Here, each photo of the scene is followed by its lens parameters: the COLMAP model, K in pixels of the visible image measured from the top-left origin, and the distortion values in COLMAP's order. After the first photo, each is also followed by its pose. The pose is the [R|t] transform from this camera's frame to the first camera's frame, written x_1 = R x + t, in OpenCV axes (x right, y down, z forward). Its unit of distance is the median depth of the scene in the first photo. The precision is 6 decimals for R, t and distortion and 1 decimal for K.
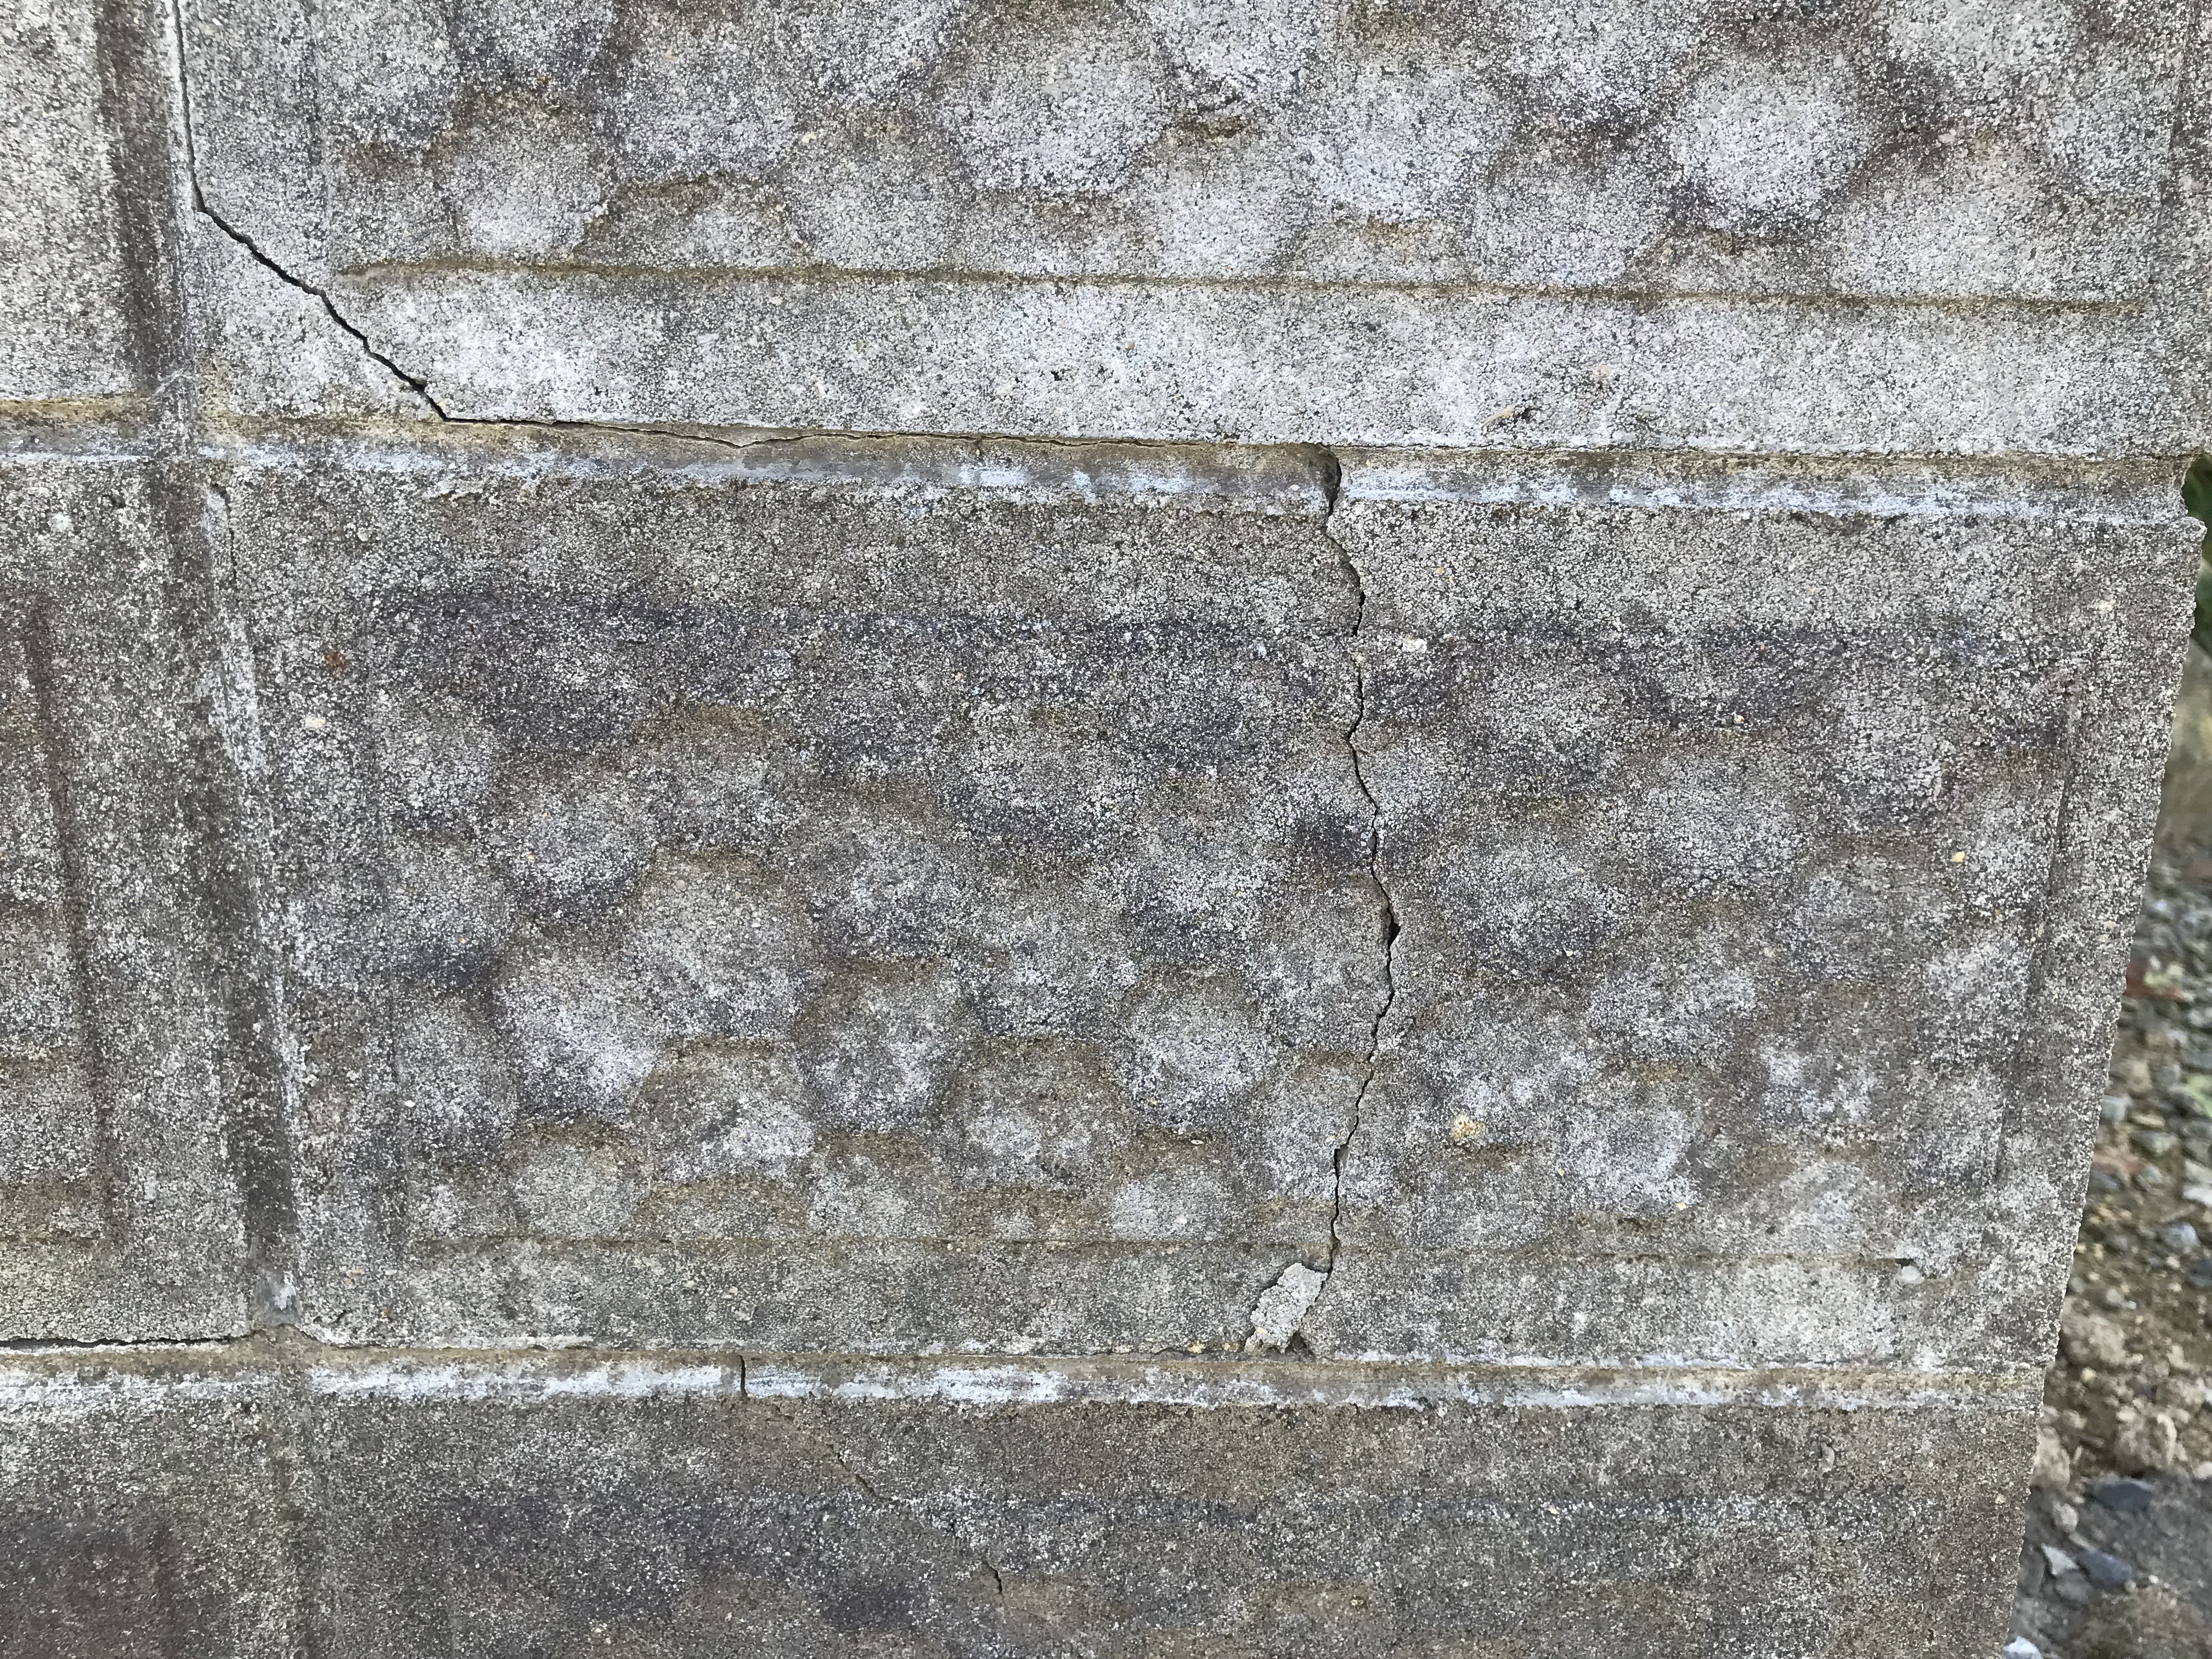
lens RADIAL K [[1831.9, 0, 1104.2], [0, 1831.9, 846.1], [0, 0, 1]] dist [0.010444, 0.005815]
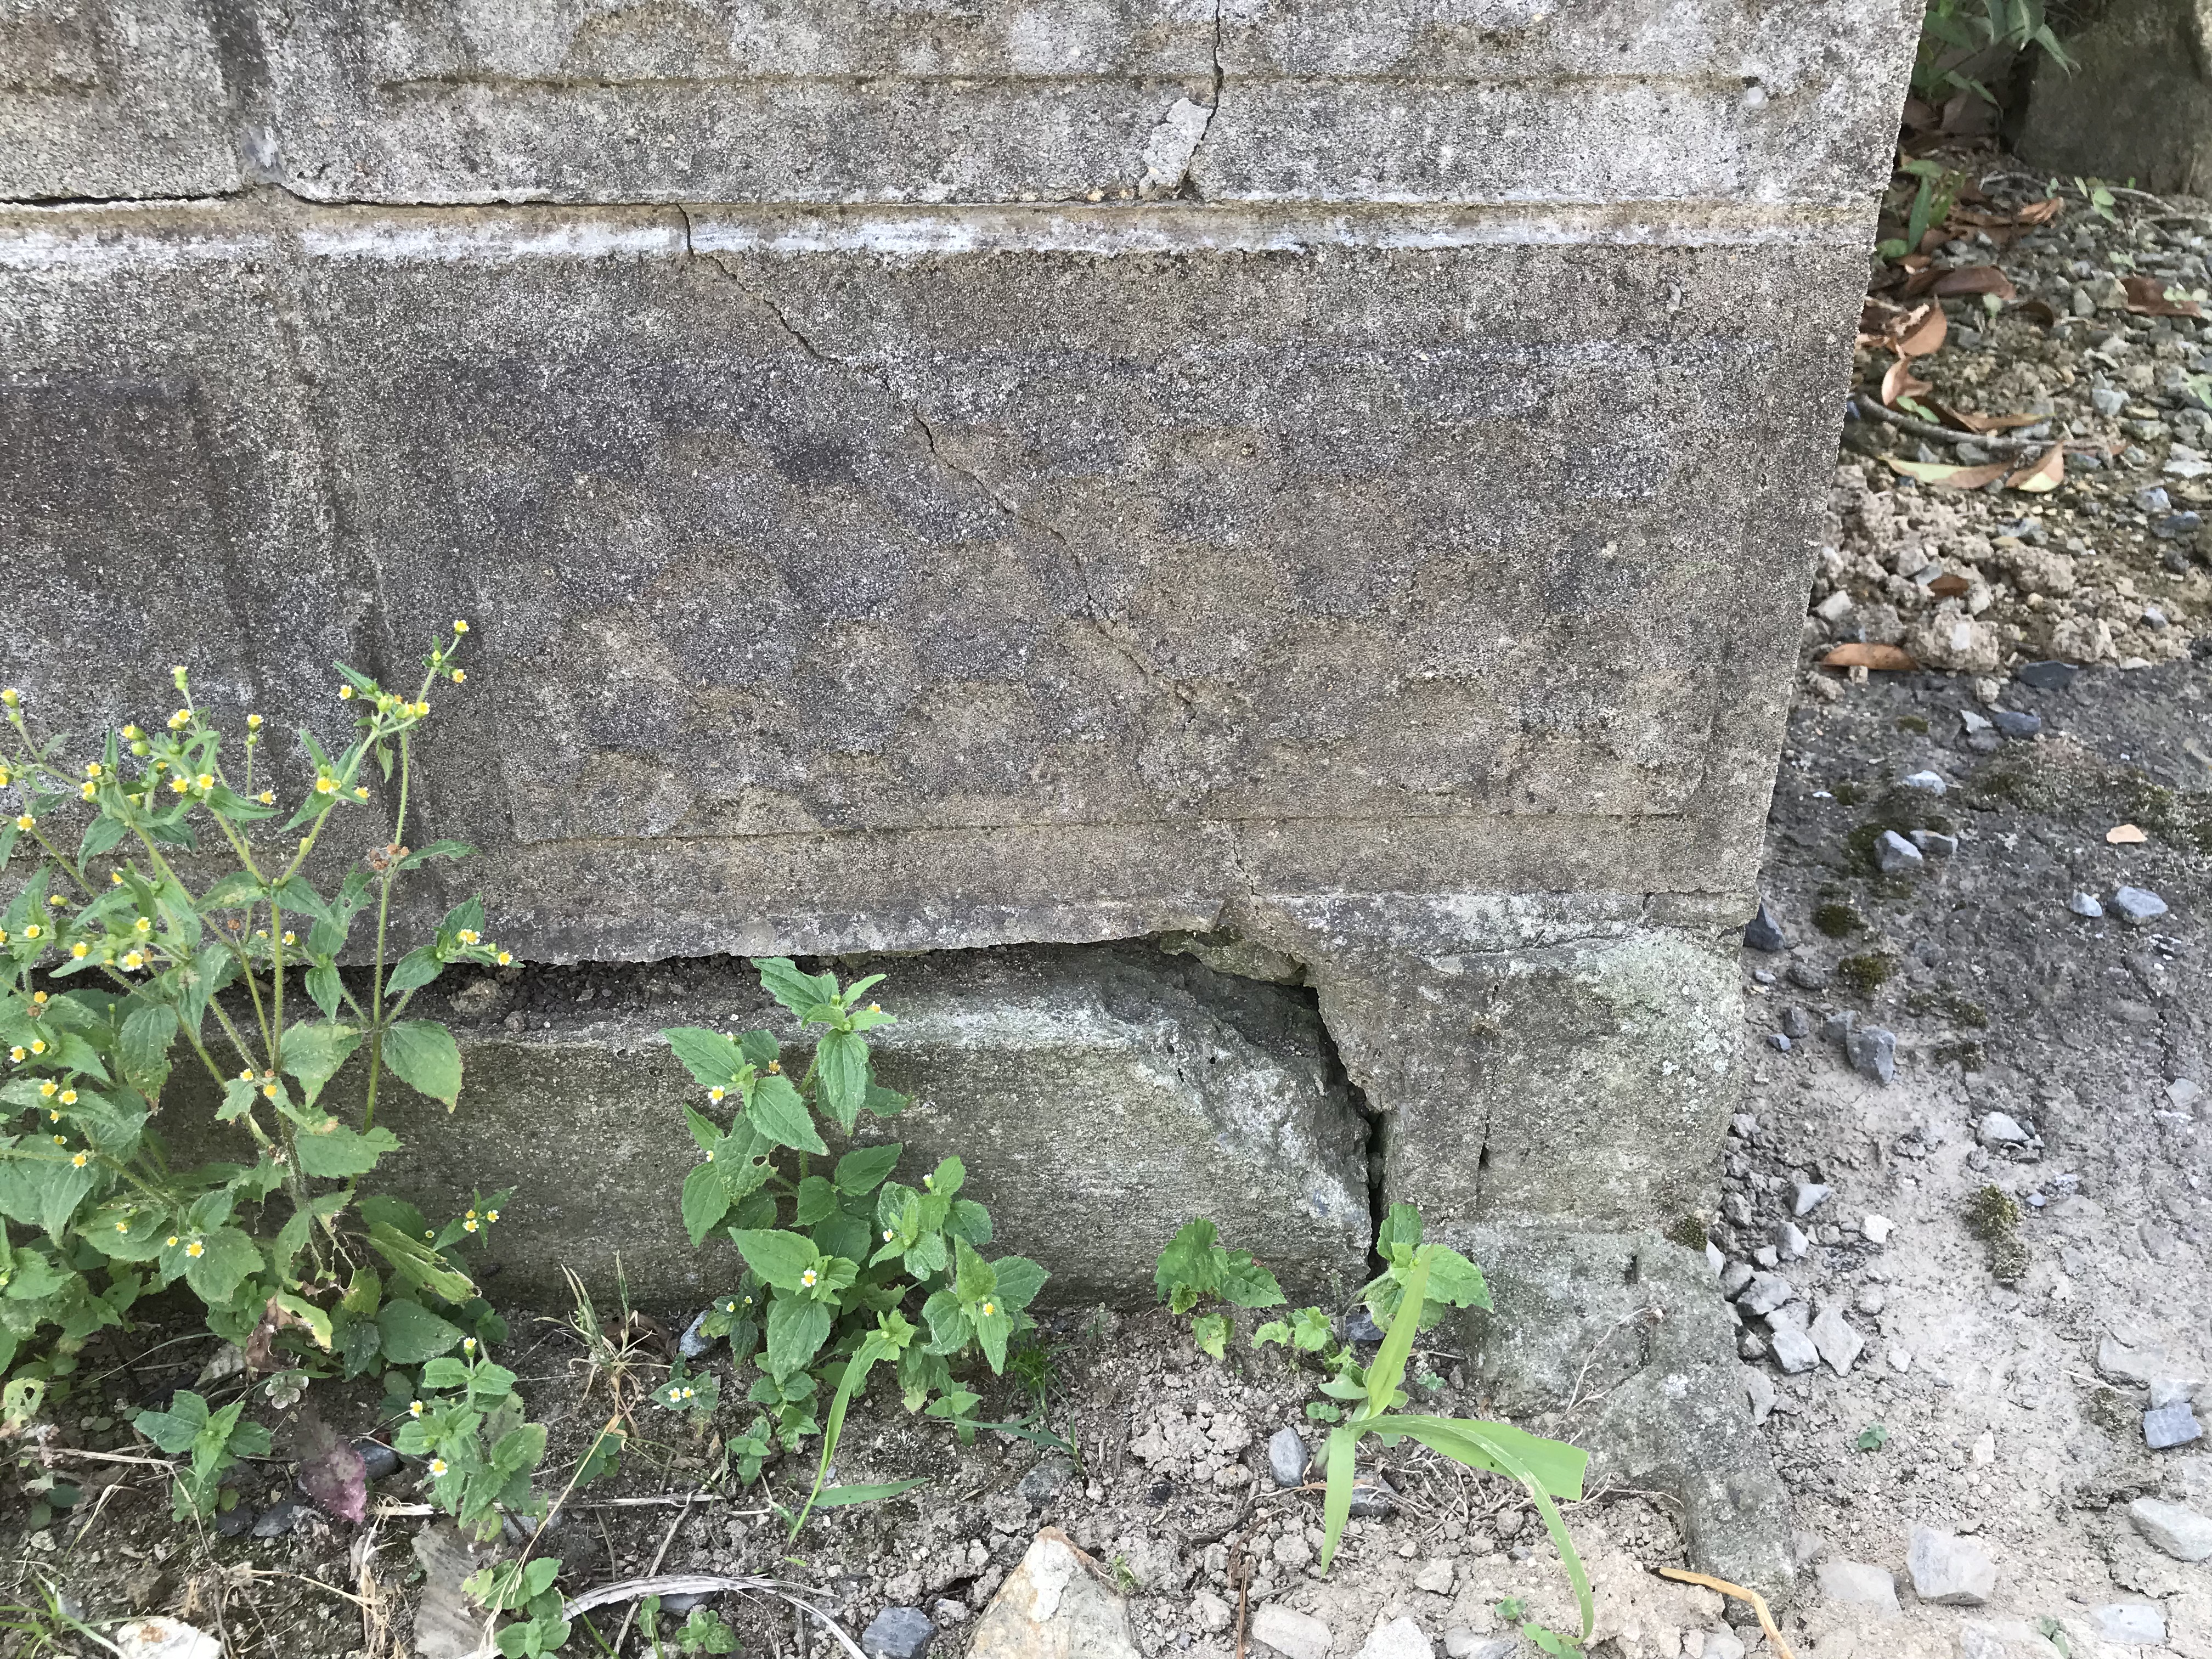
lens RADIAL K [[1831.9, 0, 1099.2], [0, 1831.9, 821.1], [0, 0, 1]] dist [0.010444, 0.005815]
pose [[0.999362, -0.013762, -0.032963, 0.082998], [0.020995, 0.972885, 0.230334, 0.383211], [0.028899, -0.230879, 0.972553, -0.152928]]
